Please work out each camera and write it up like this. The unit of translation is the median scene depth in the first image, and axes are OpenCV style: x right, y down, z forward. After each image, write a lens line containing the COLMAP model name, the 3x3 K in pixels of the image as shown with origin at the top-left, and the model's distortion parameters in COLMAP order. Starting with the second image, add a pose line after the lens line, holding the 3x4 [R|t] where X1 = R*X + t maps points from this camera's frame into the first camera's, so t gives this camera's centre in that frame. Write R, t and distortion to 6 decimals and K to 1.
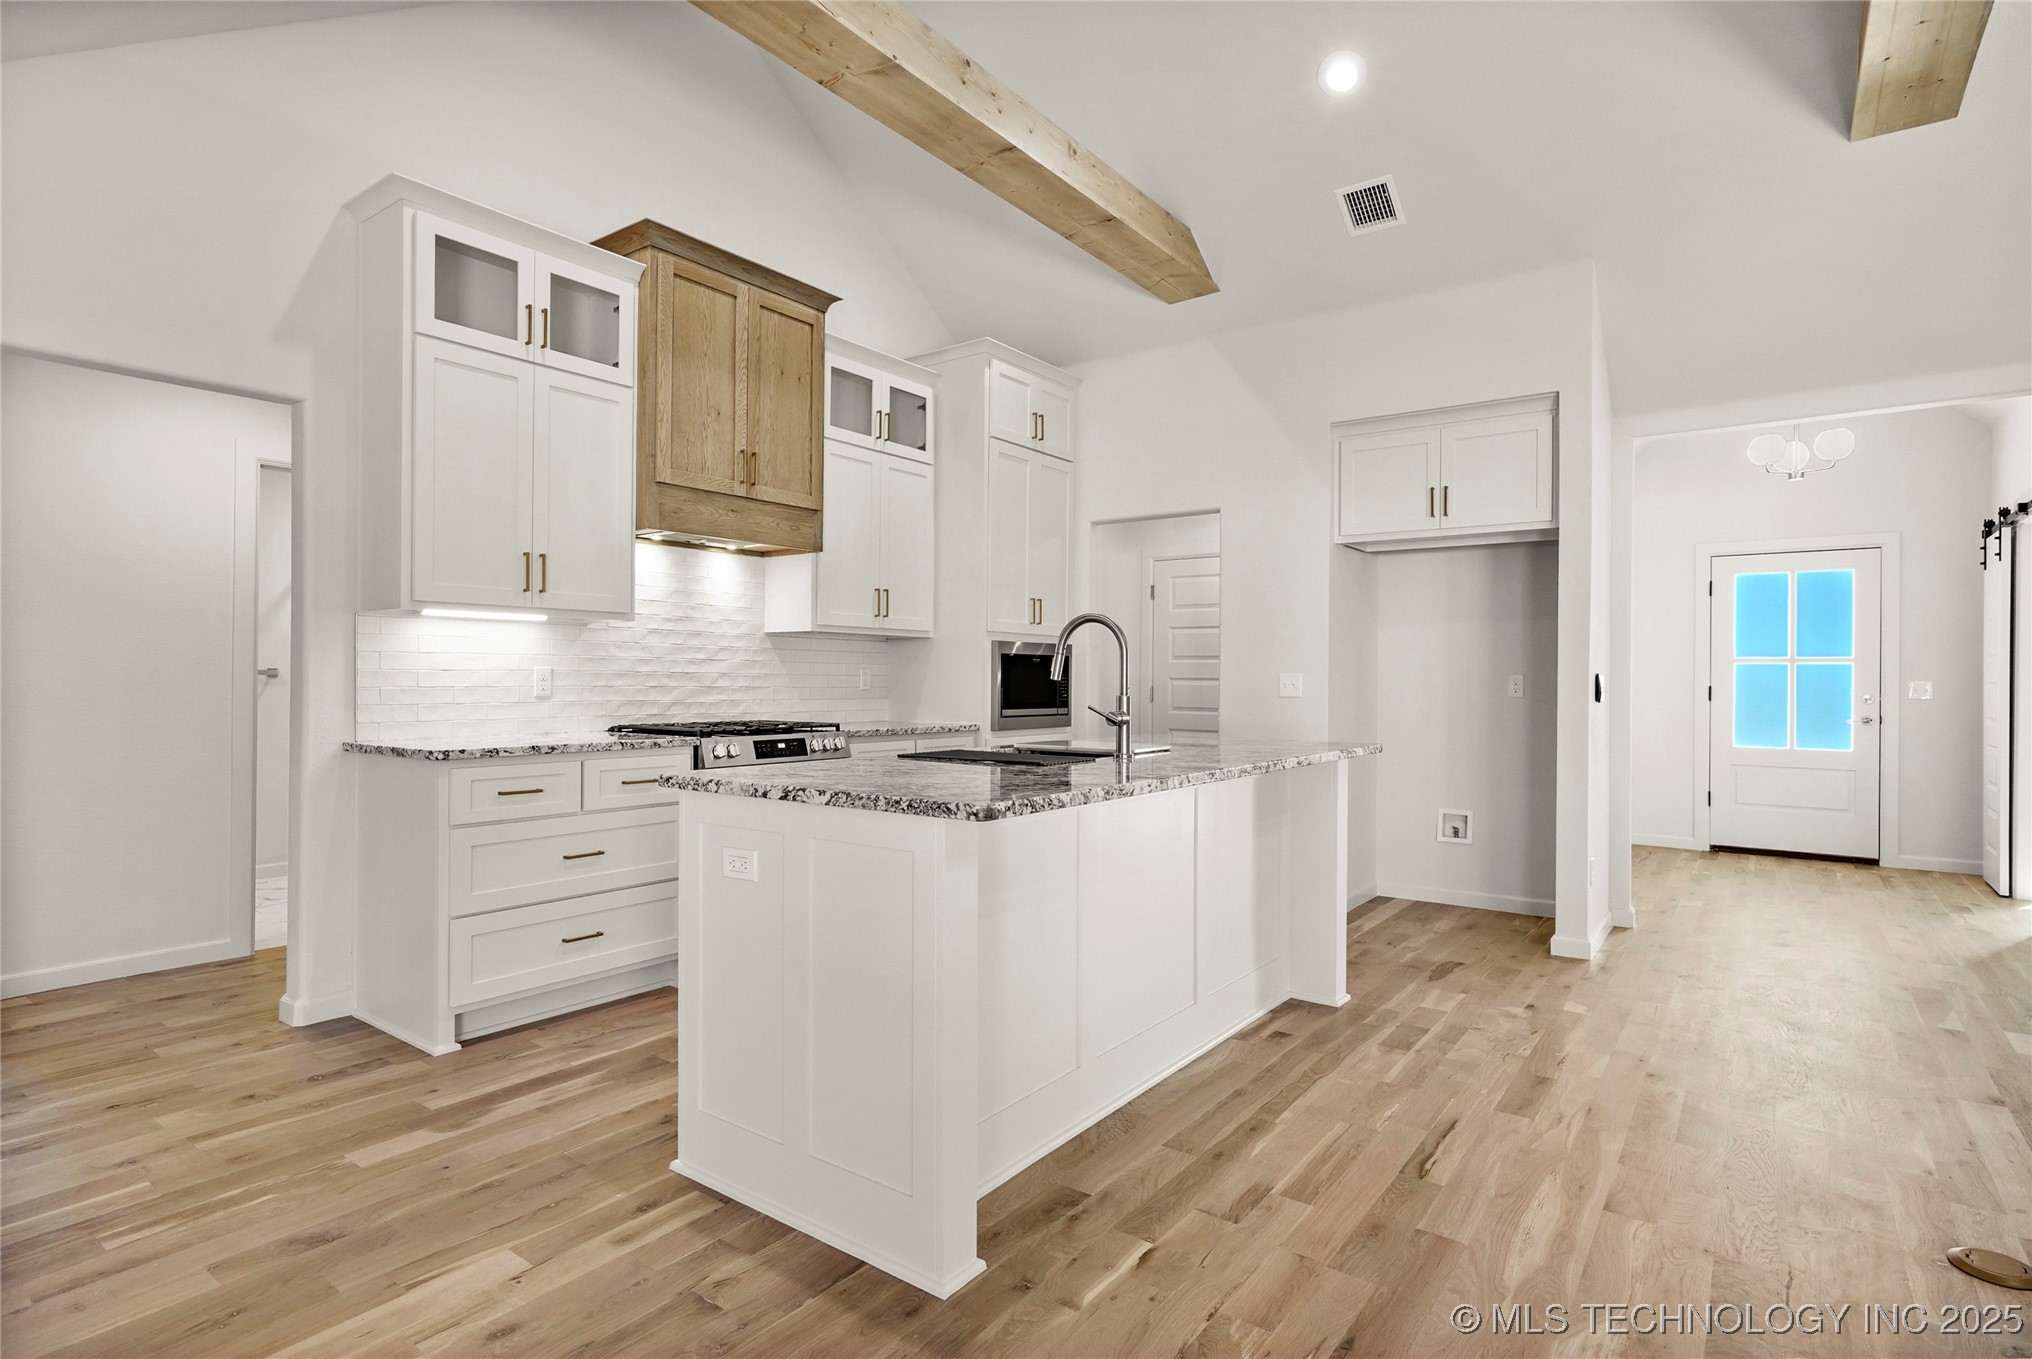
lens RADIAL K [[1026.4, 0, 1009.2], [0, 1026.4, 685.0], [0, 0, 1]] dist [-0.003812, 0.000939]
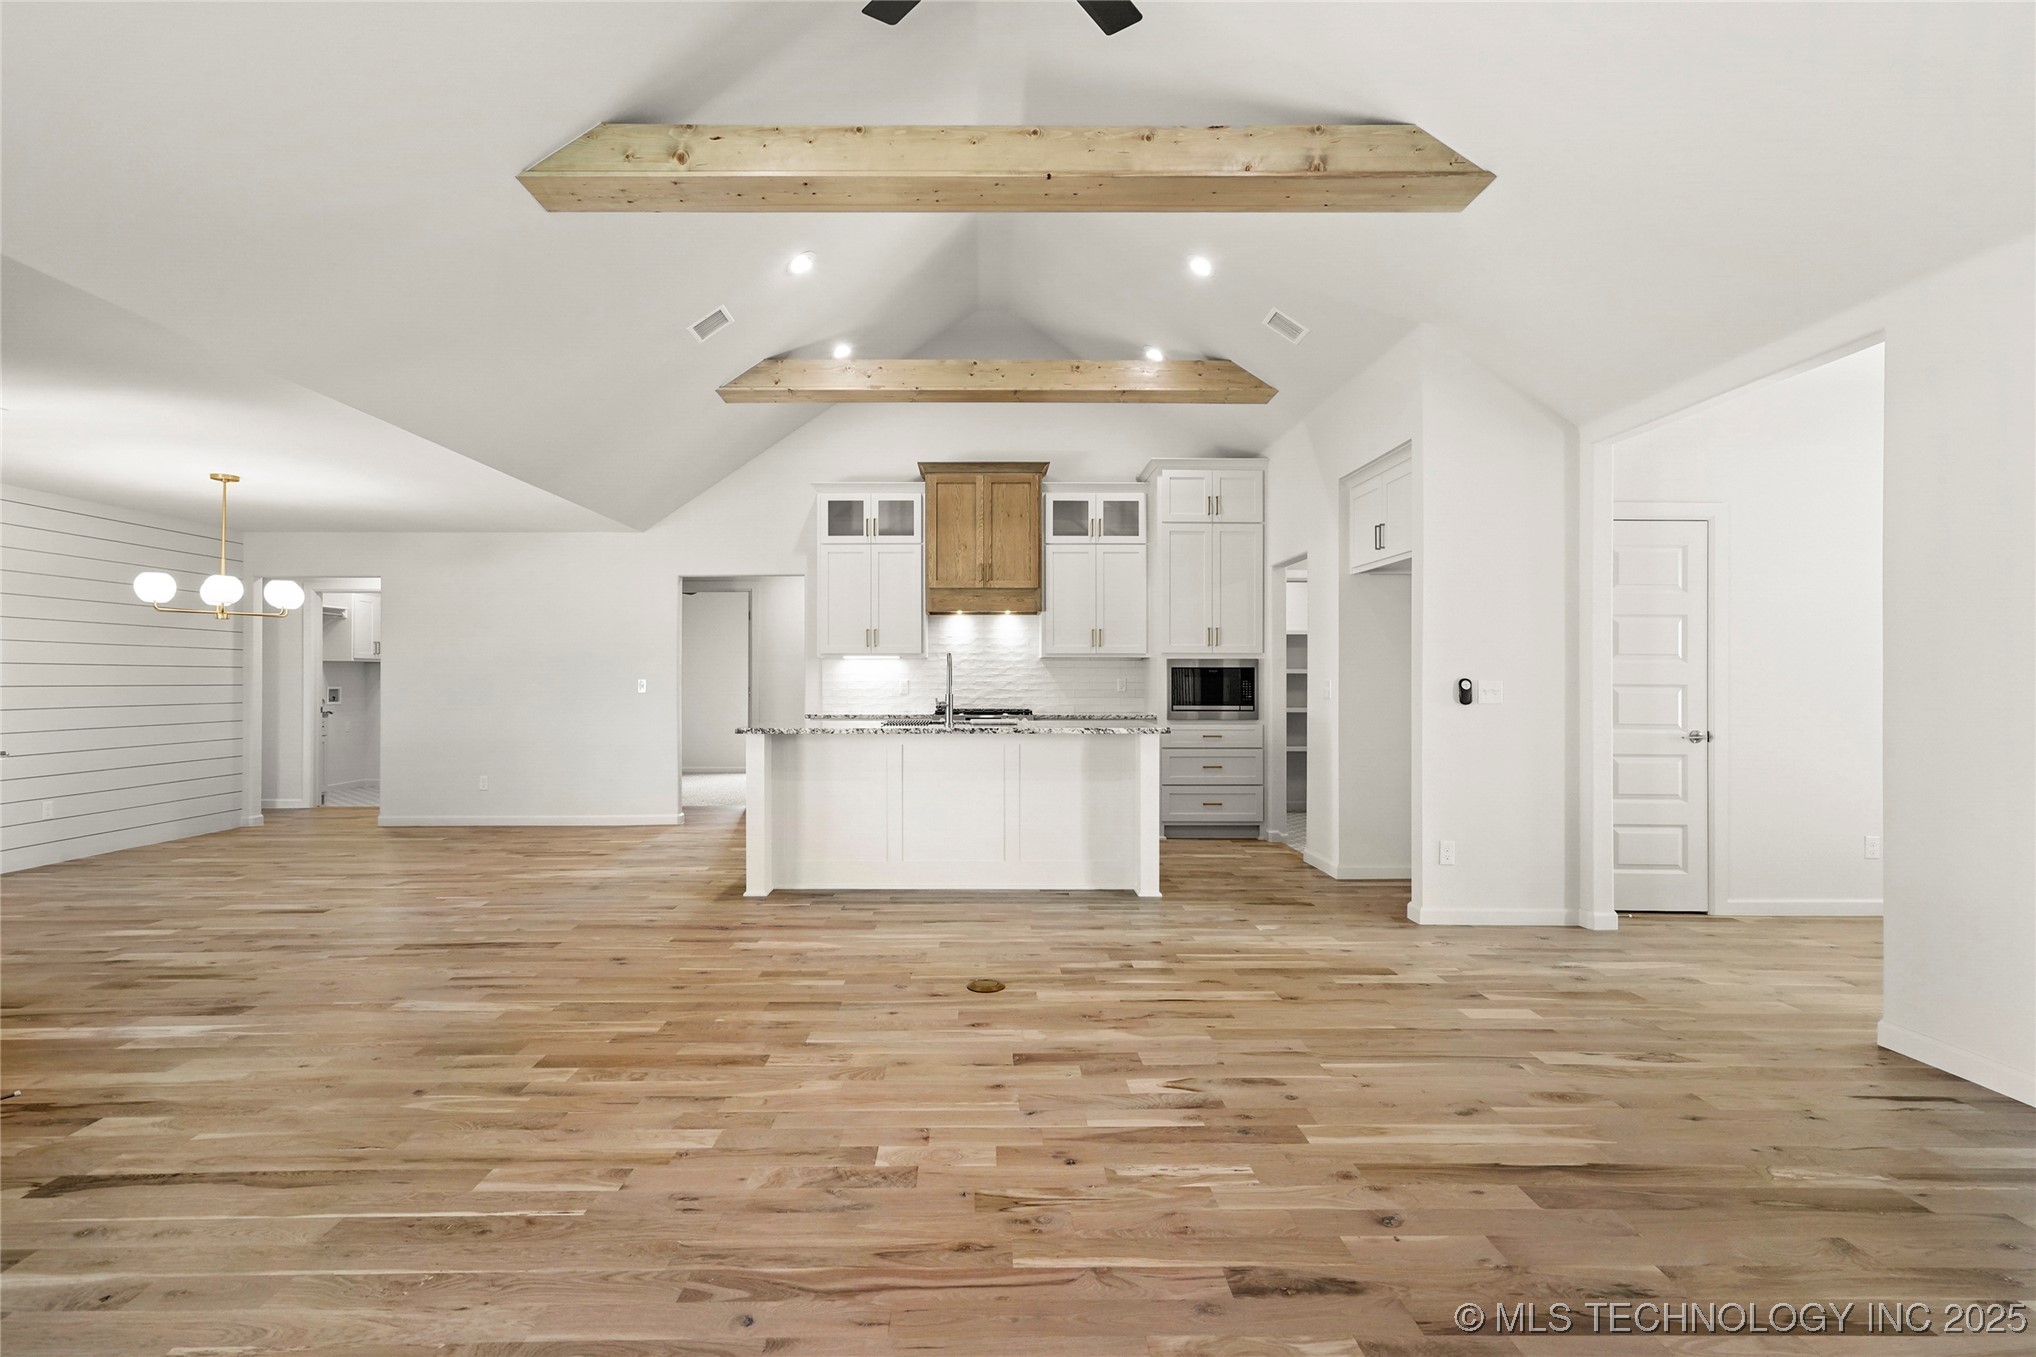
lens RADIAL K [[972.1, 0, 990.9], [0, 972.1, 676.8], [0, 0, 1]] dist [-0.003066, 0.008937]
pose [[0.603372, -0.010939, -0.797385, 1.182101], [-0.001654, 0.999887, -0.014969, 0.005120], [0.797458, 0.010351, 0.603285, -0.055208]]
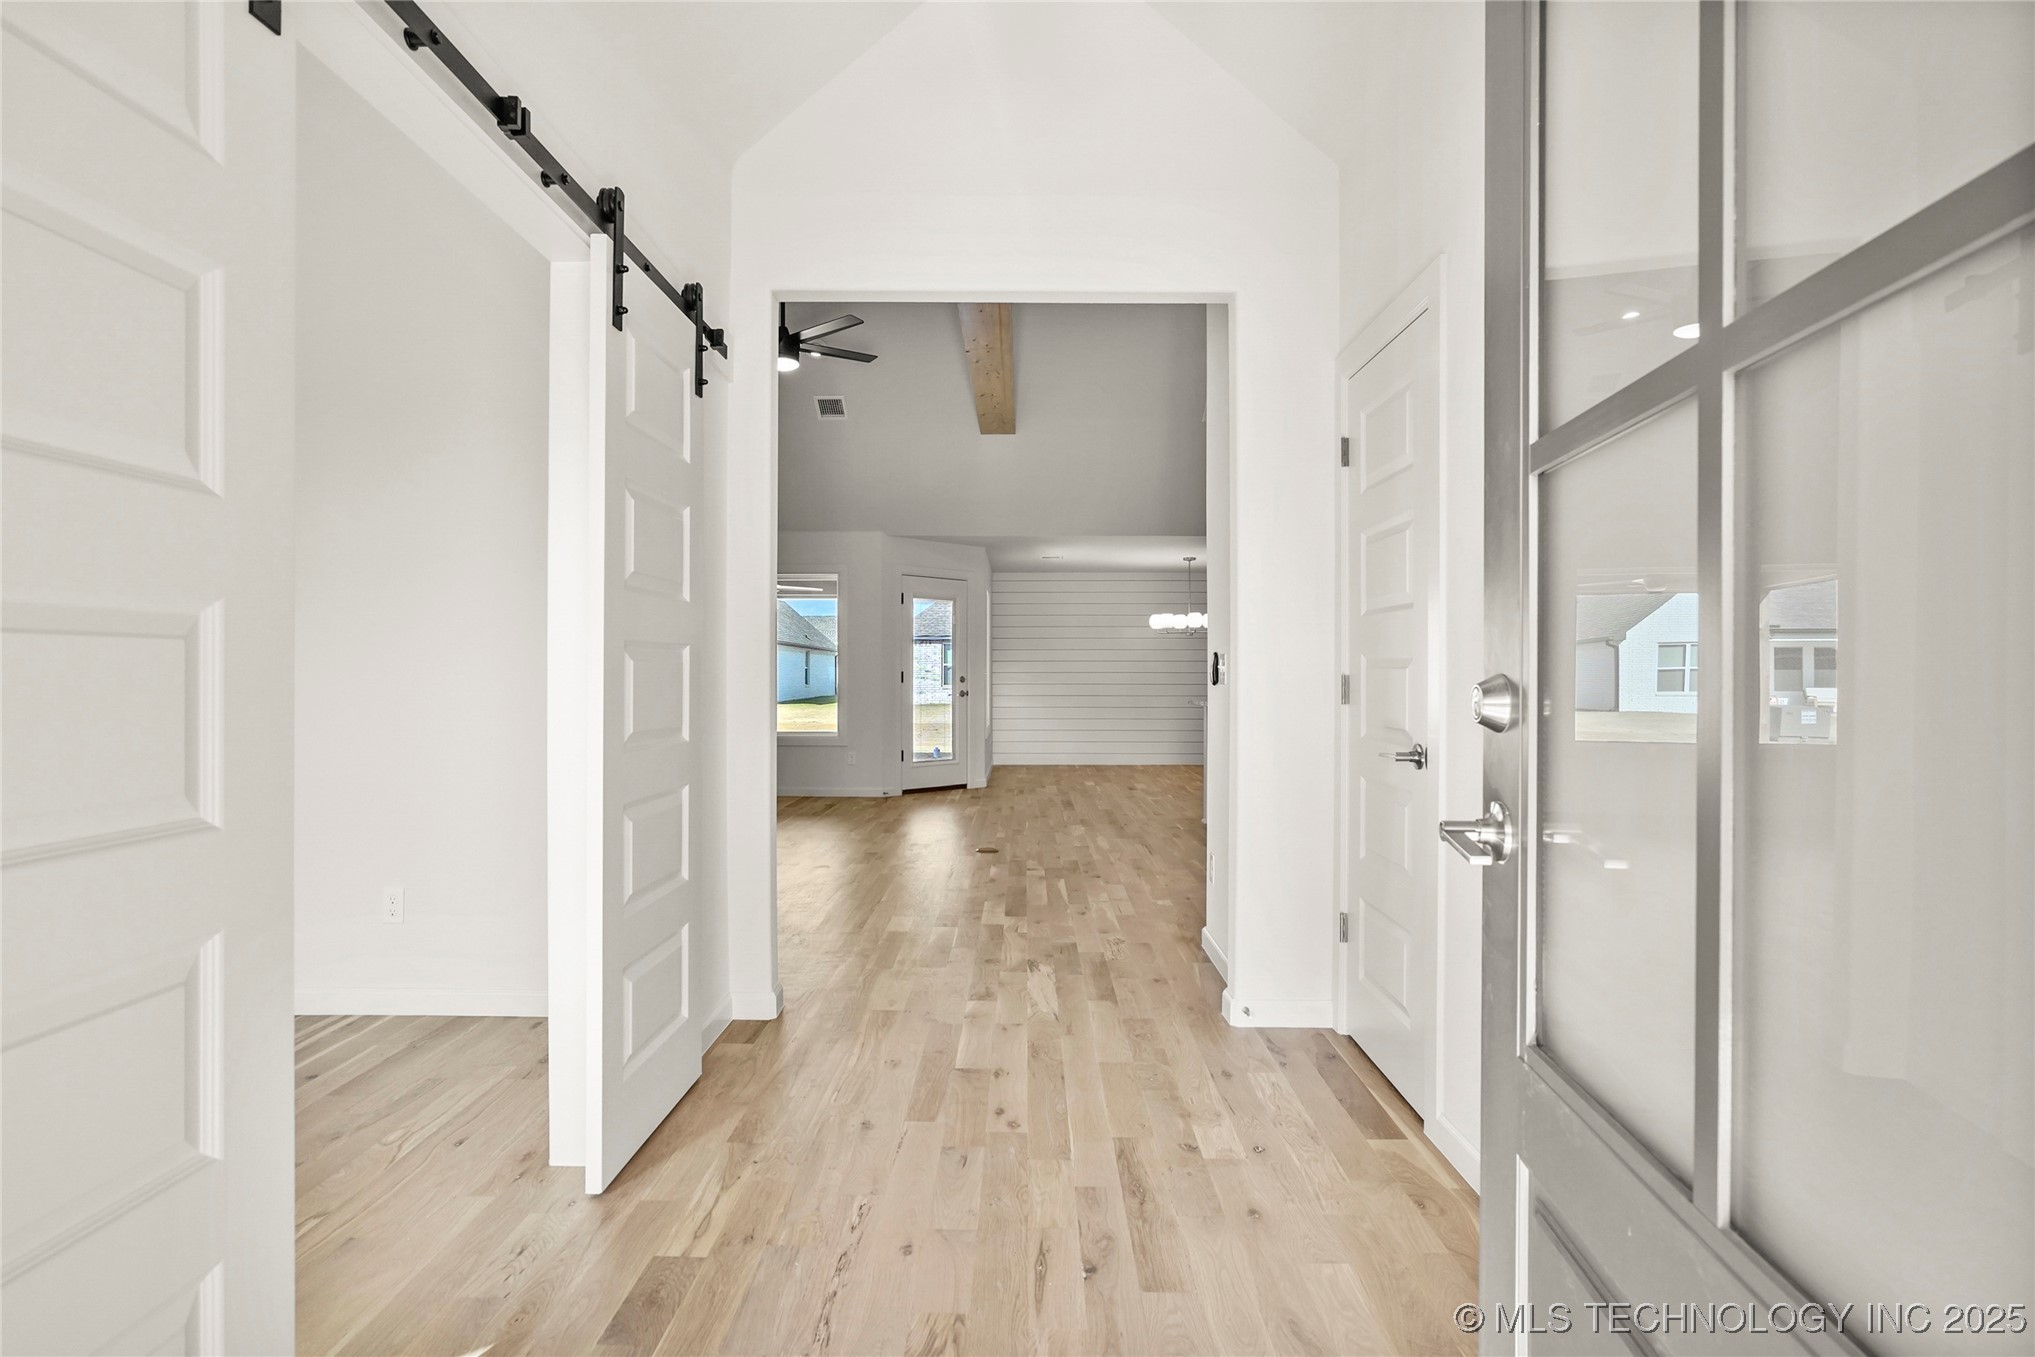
lens RADIAL K [[971.7, 0, 990.5], [0, 971.7, 676.8], [0, 0, 1]] dist [-0.003066, 0.008937]
pose [[-0.821995, -0.009015, -0.569423, 1.297556], [-0.013354, 0.999905, 0.003447, 0.008975], [0.569338, 0.010438, -0.822037, 1.686390]]
